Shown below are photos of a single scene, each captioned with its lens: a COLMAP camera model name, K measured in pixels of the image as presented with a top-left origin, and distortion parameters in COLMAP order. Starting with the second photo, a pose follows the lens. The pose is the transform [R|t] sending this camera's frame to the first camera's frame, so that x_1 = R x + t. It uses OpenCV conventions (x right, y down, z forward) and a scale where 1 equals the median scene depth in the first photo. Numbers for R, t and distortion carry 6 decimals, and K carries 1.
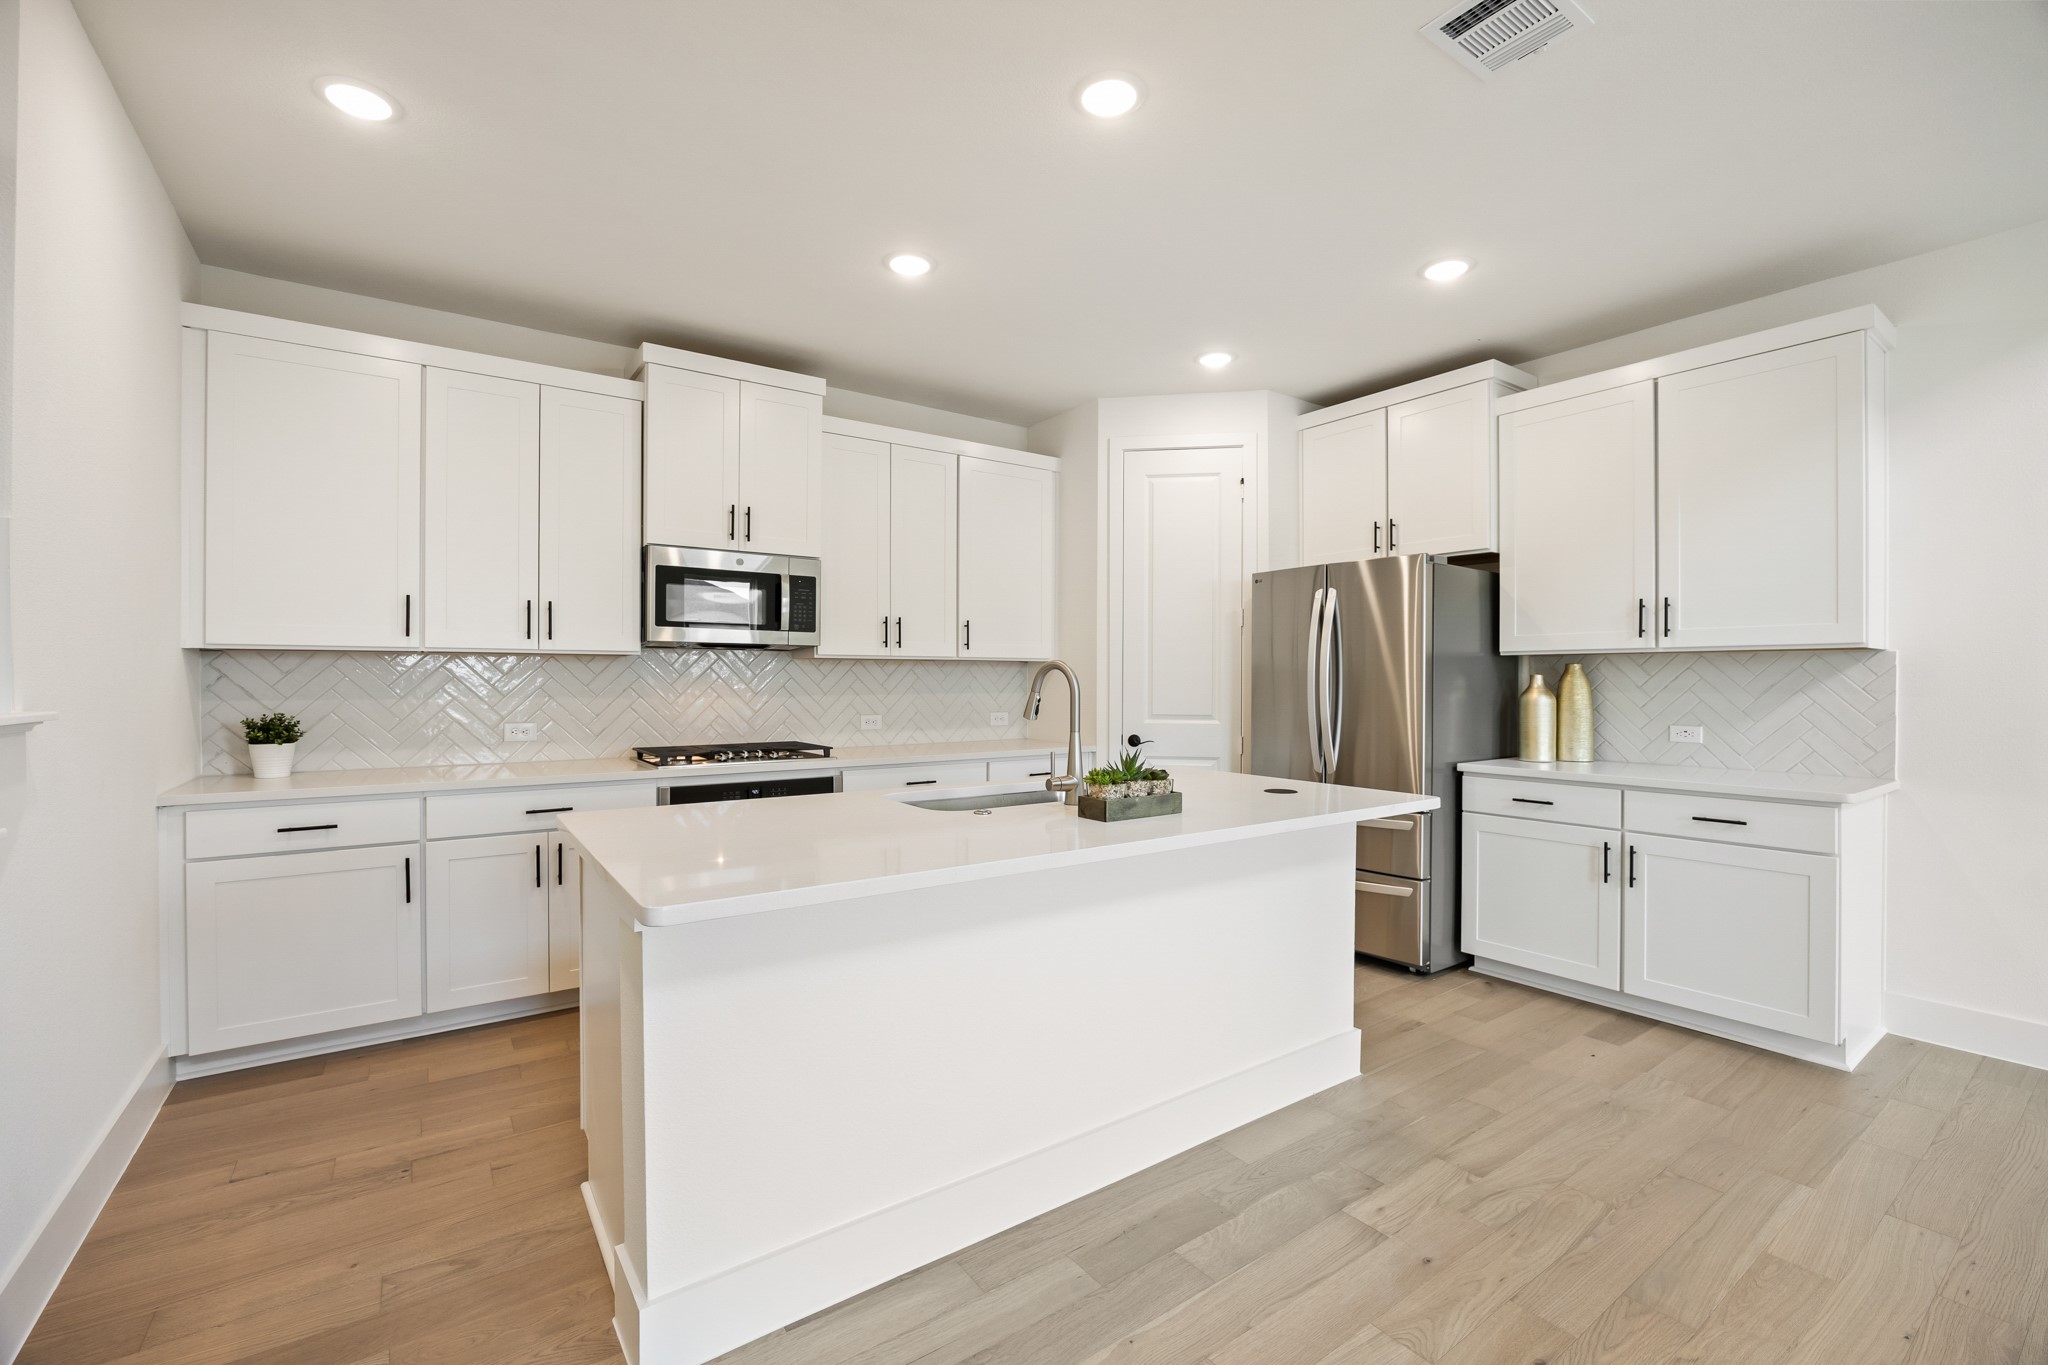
lens RADIAL K [[888.2, 0, 1024.7], [0, 888.2, 681.3], [0, 0, 1]] dist [-0.015770, -0.000246]
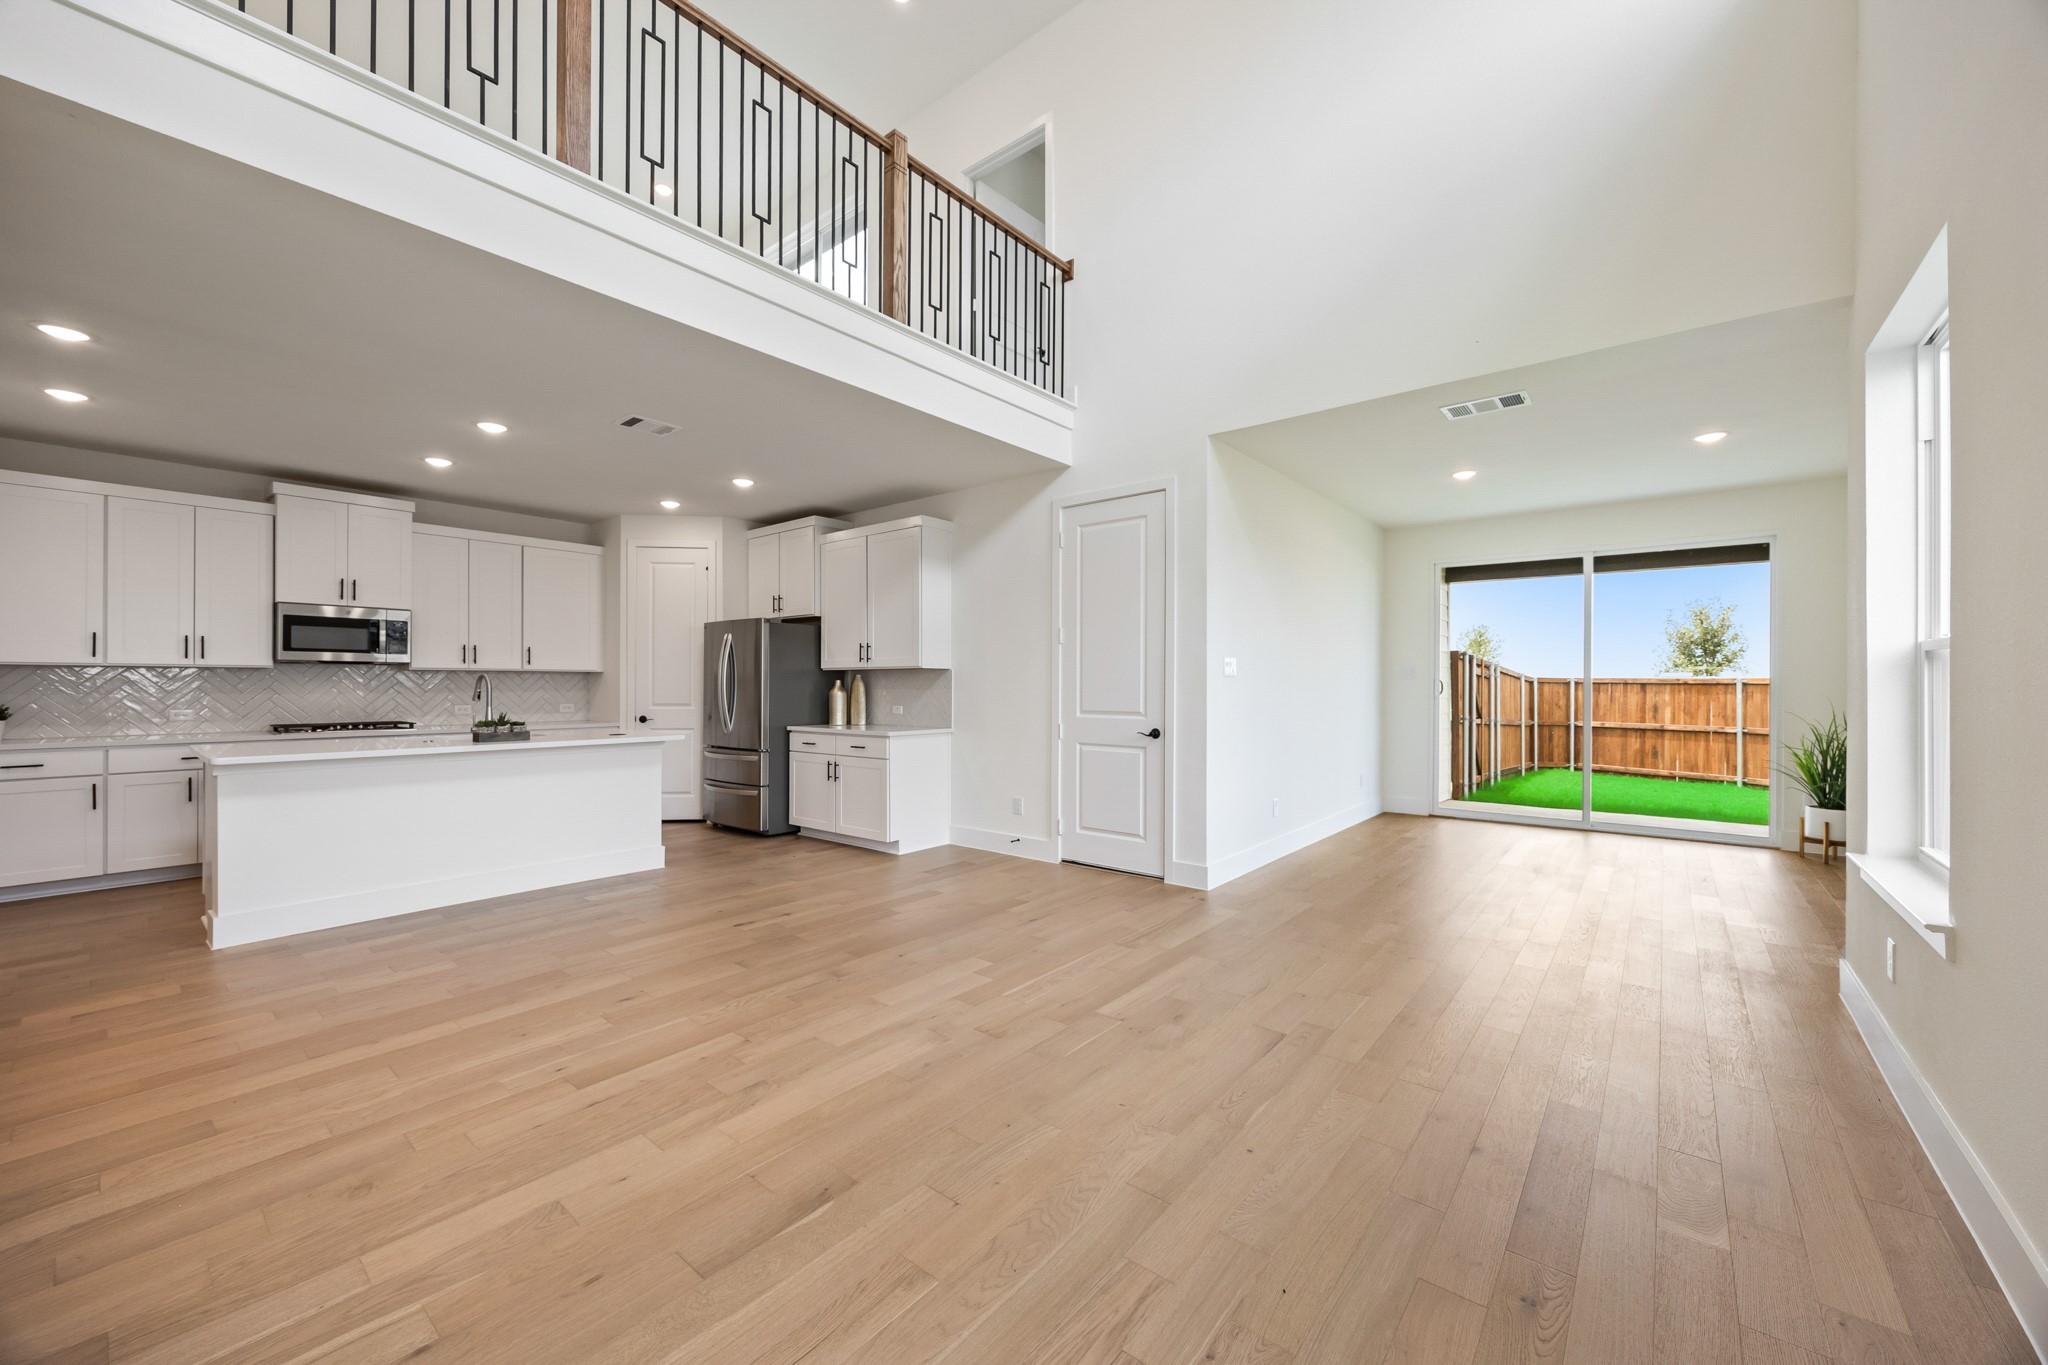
lens RADIAL K [[794.9, 0, 1021.5], [0, 794.9, 683.1], [0, 0, 1]] dist [0.001123, -0.000129]
pose [[0.964811, 0.000171, 0.262943, 0.534455], [0.001139, 0.999988, -0.004829, 0.007732], [-0.262940, 0.004959, 0.964799, -0.817769]]
